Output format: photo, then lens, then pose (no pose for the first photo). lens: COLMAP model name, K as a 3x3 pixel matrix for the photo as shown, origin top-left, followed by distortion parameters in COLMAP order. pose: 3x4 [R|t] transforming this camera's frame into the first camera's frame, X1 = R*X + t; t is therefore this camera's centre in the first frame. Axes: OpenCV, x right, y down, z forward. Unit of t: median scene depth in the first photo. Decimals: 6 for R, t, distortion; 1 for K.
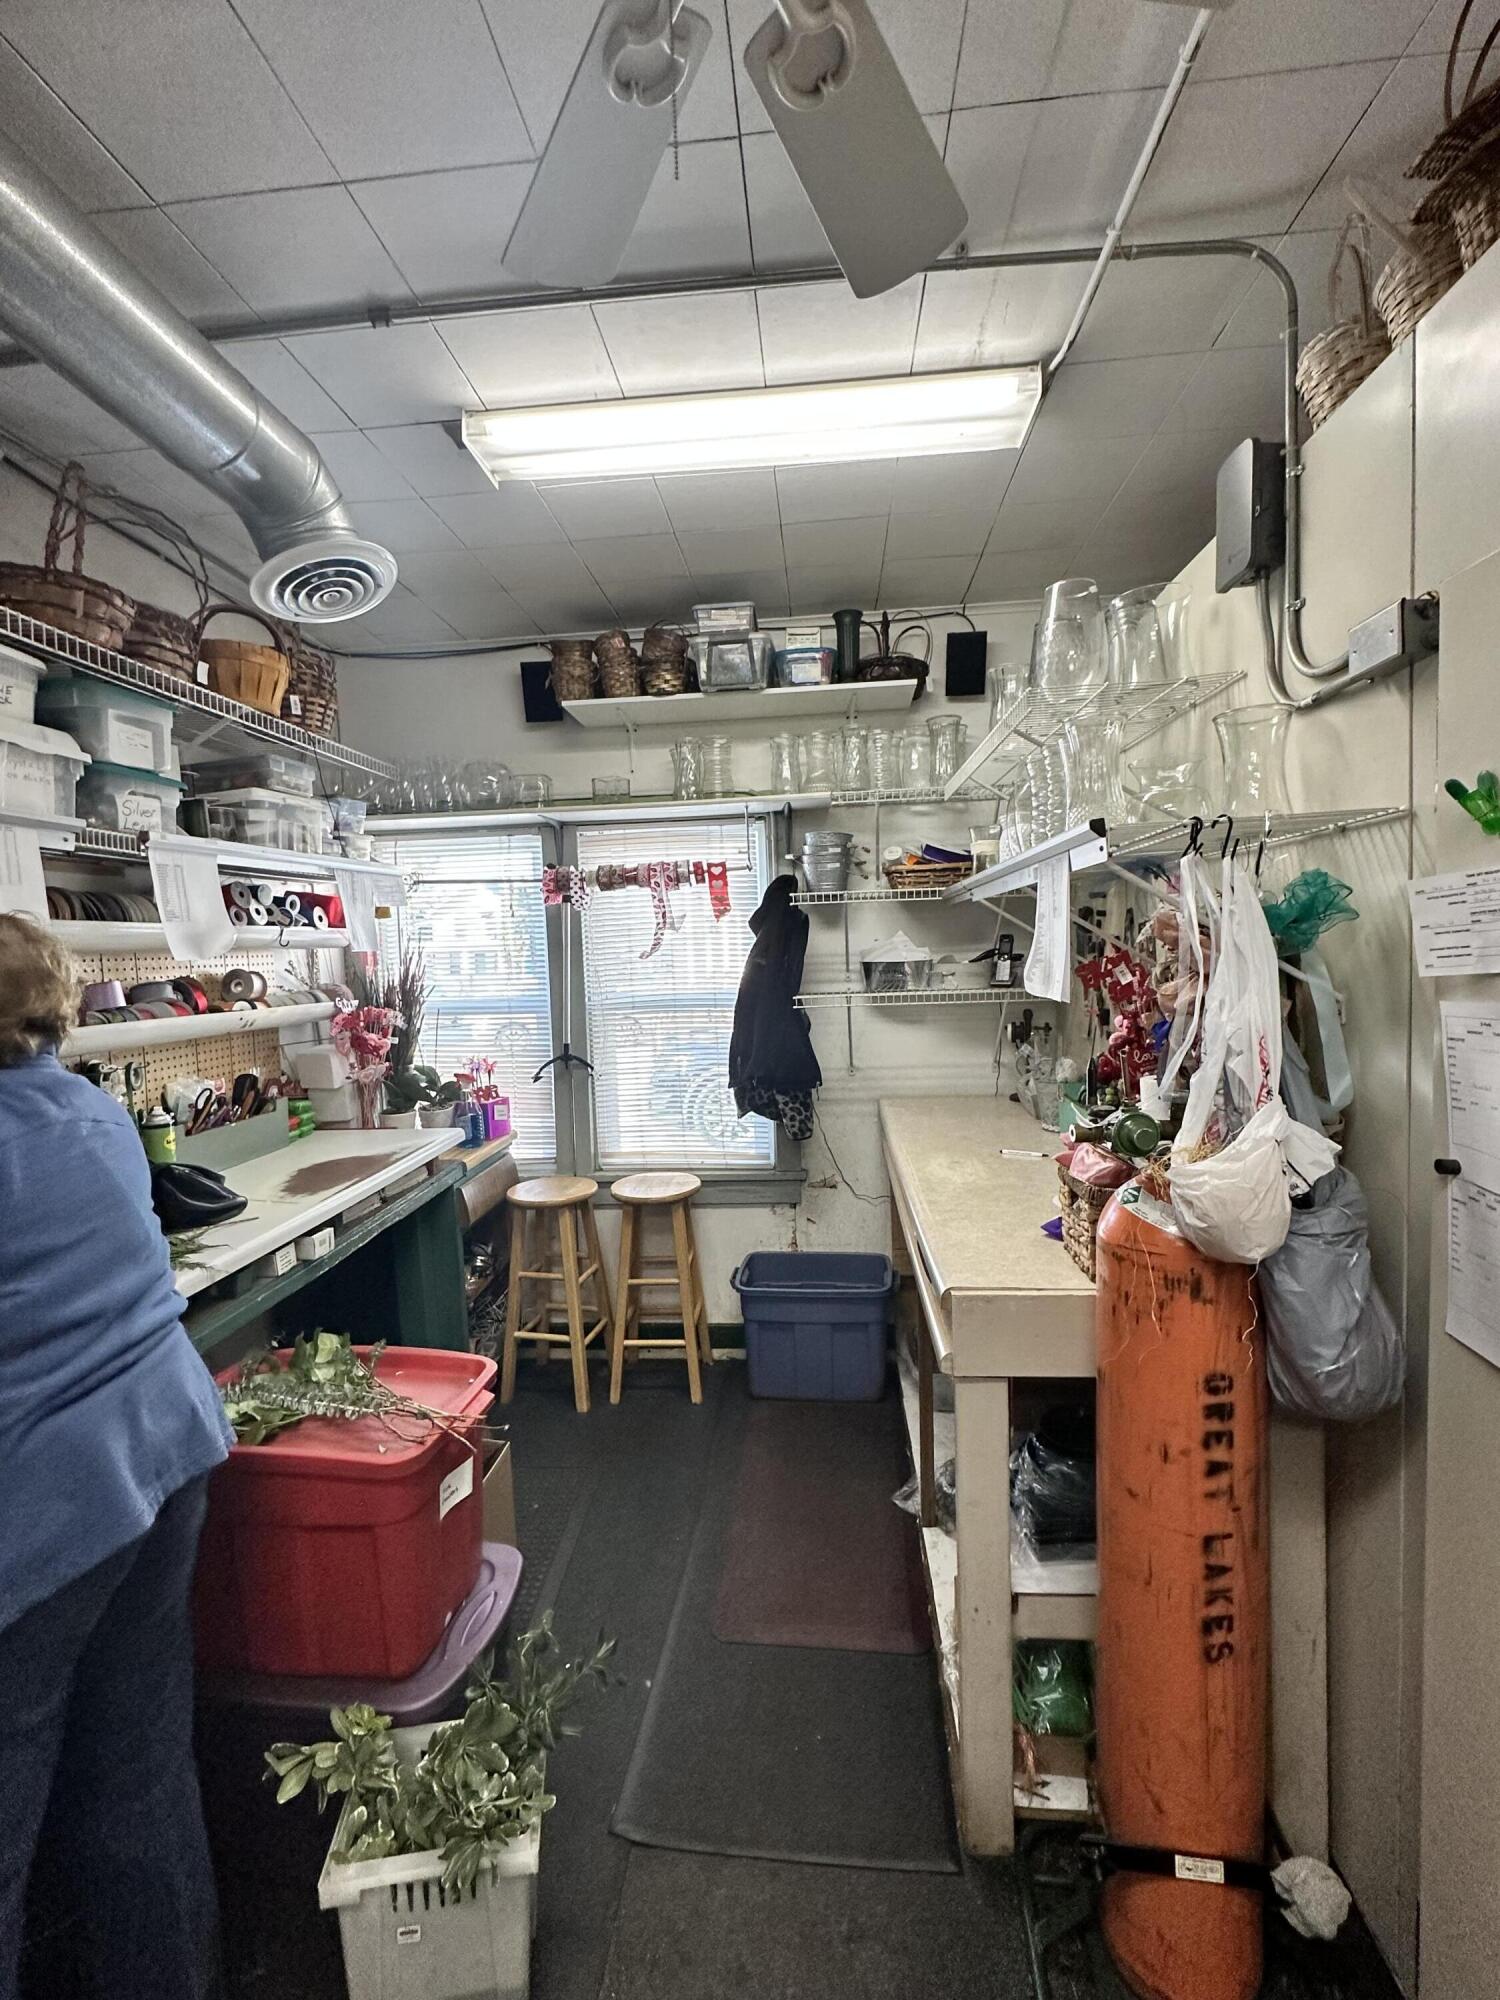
lens RADIAL K [[872.4, 0, 748.3], [0, 872.4, 999.5], [0, 0, 1]] dist [0.000105, 0.000024]
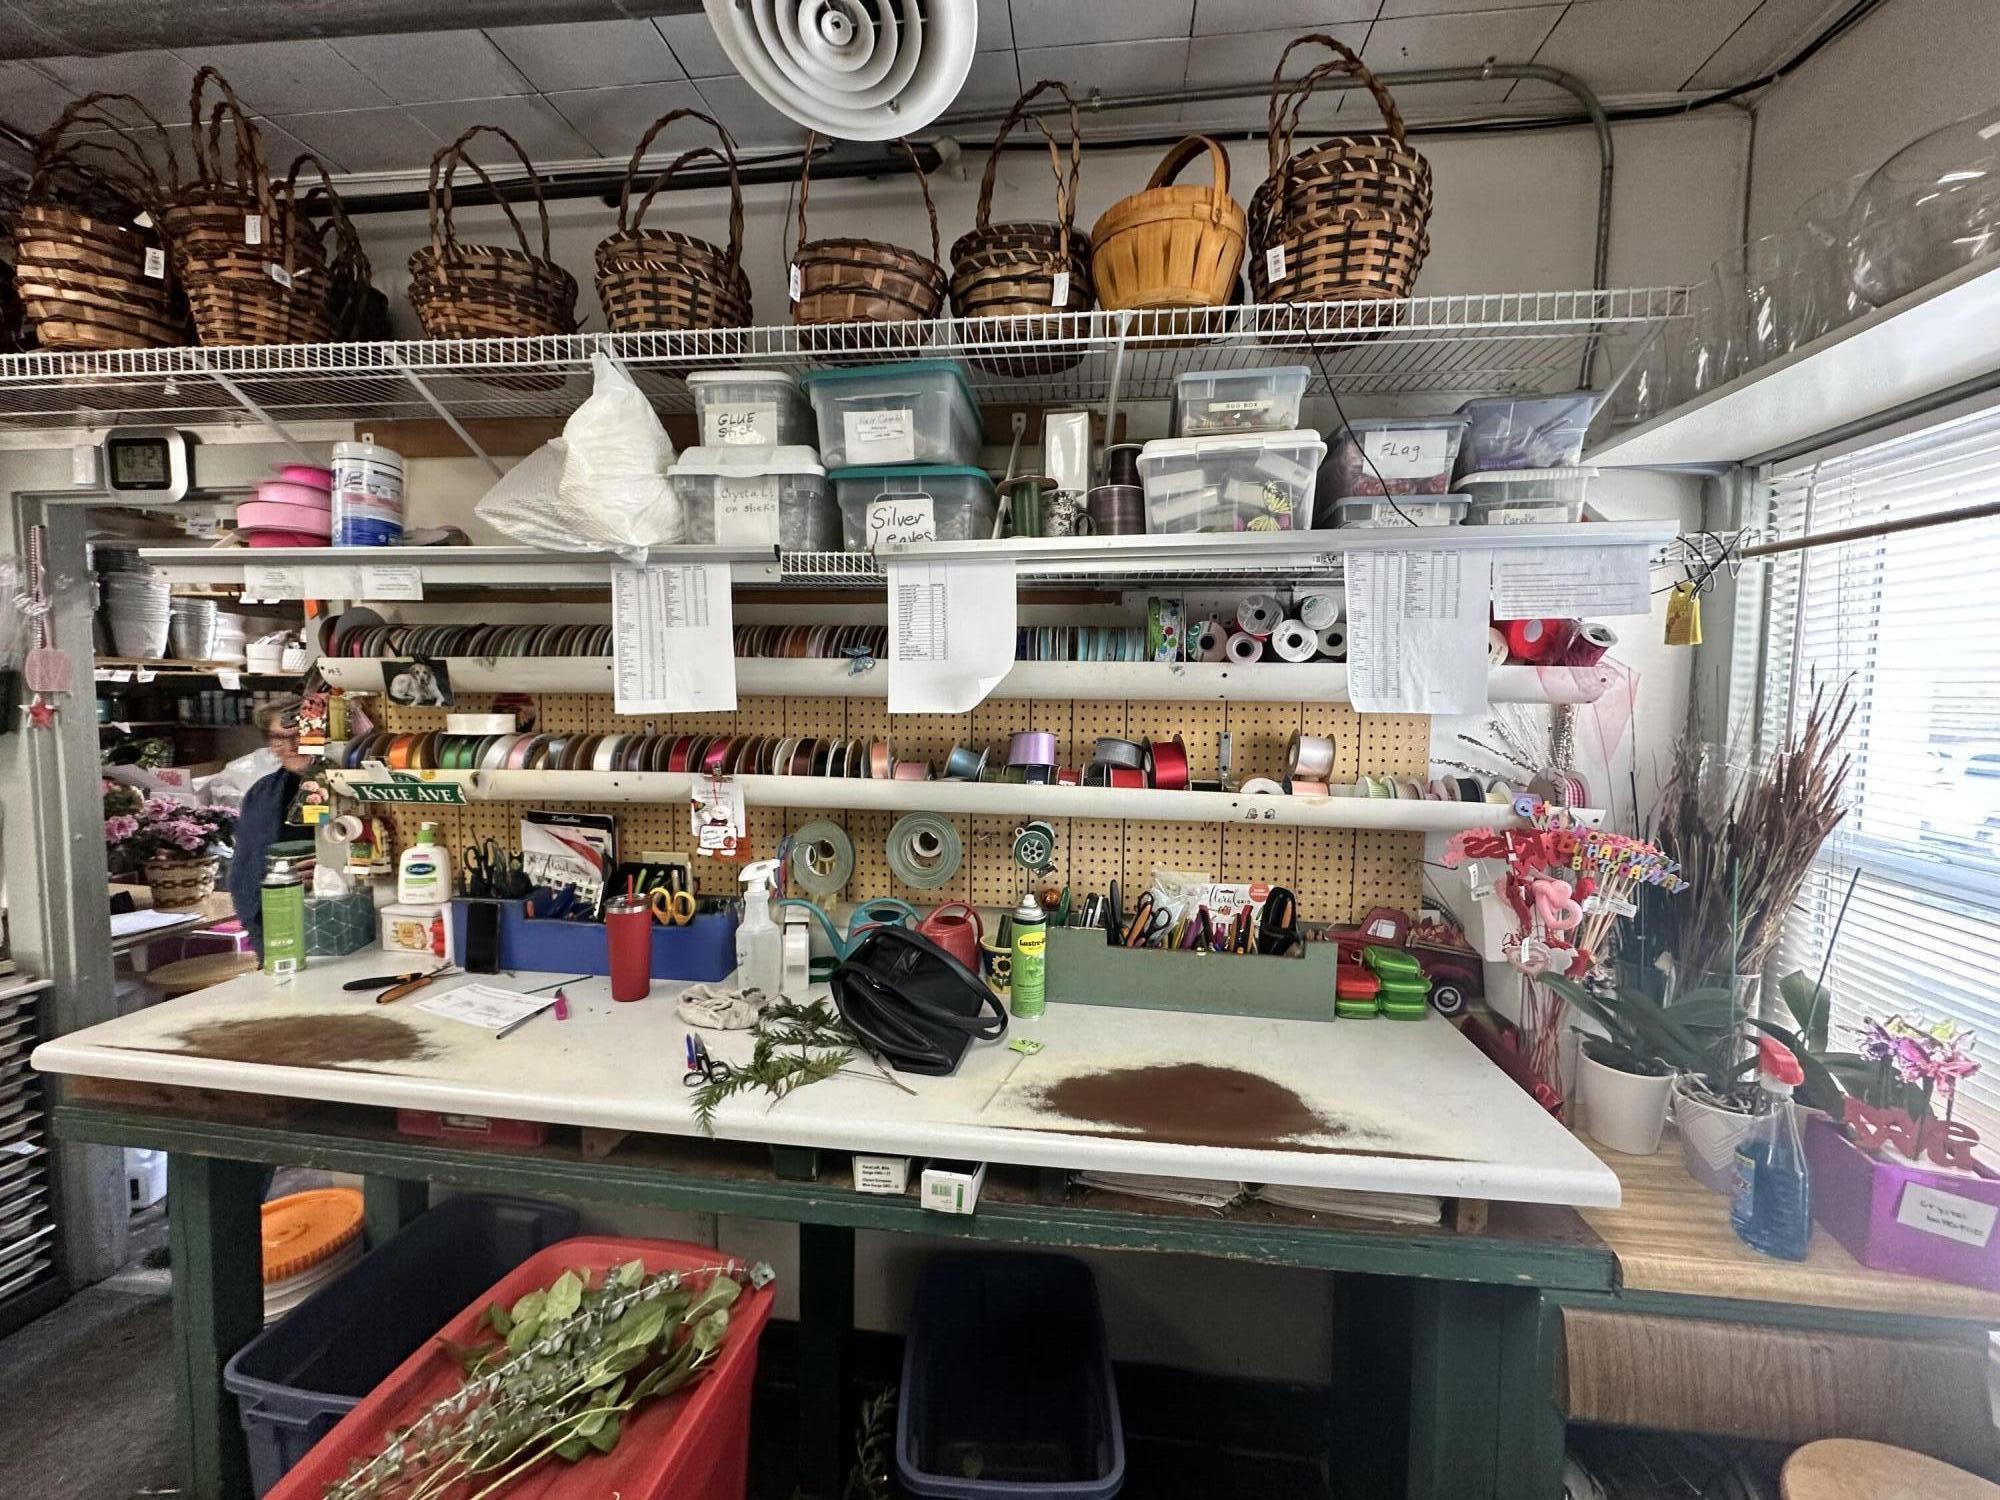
lens RADIAL K [[797.5, 0, 1006.9], [0, 797.5, 748.0], [0, 0, 1]] dist [0.000453, 0.000522]
pose [[-0.037009, 0.102675, -0.994026, 0.025406], [-0.075304, 0.991593, 0.105227, -0.083551], [0.996474, 0.078749, -0.028967, 0.990498]]
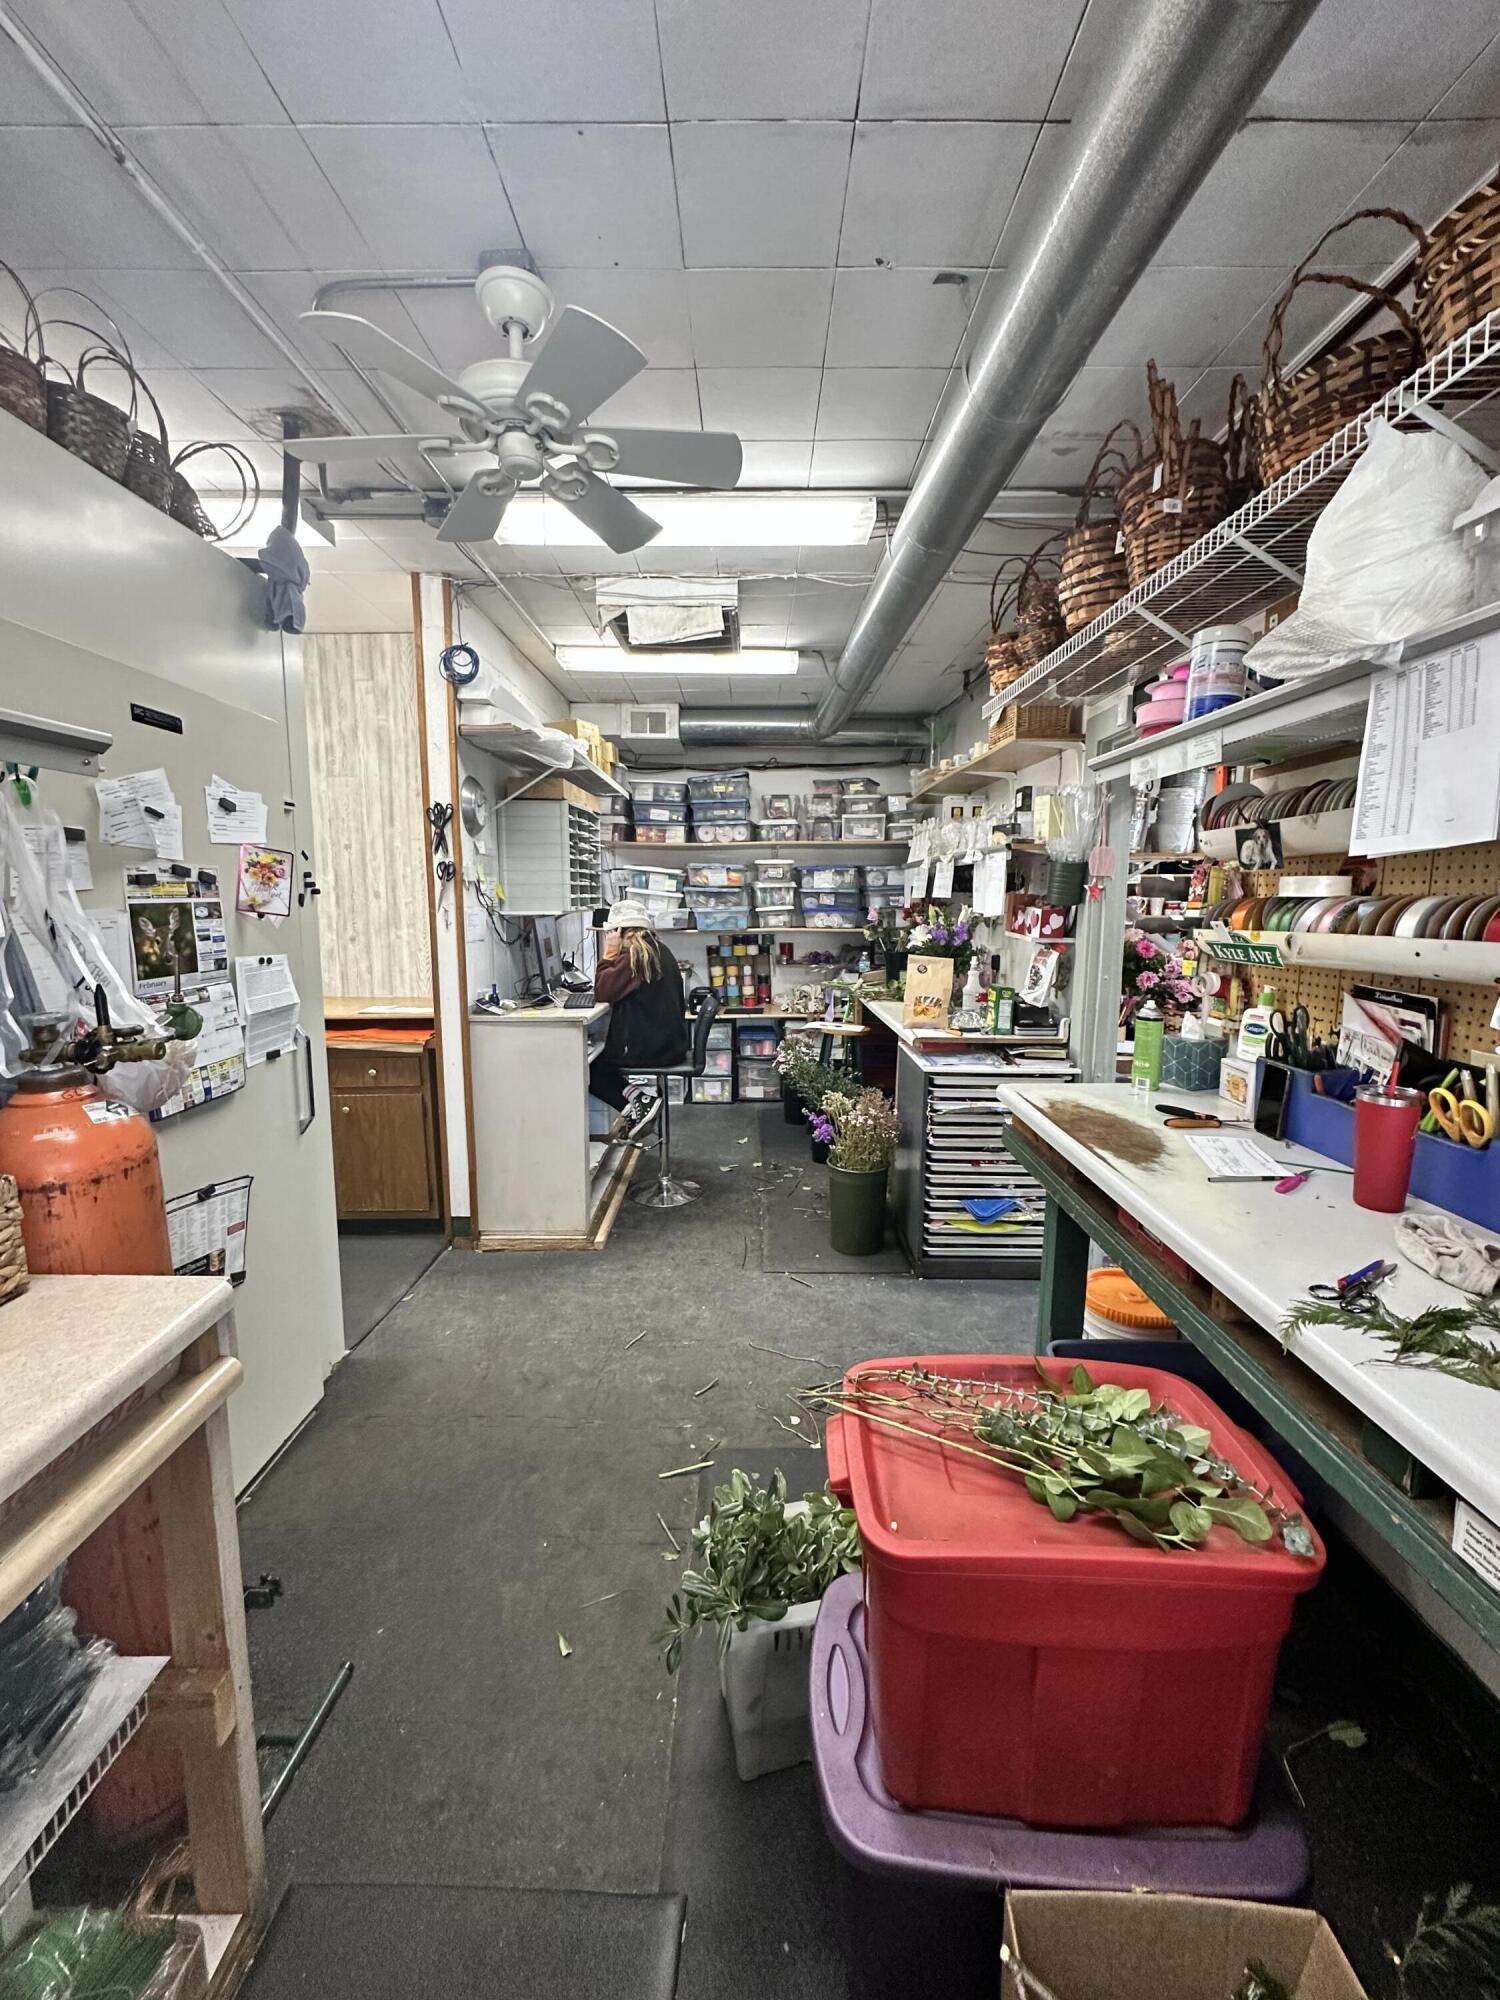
lens RADIAL K [[797.5, 0, 744.1], [0, 797.5, 996.3], [0, 0, 1]] dist [0.000453, 0.000522]
pose [[-0.995855, 0.042545, -0.080396, -0.143843], [0.026475, 0.981178, 0.191283, -0.040916], [0.087021, 0.188361, -0.978237, 1.172996]]
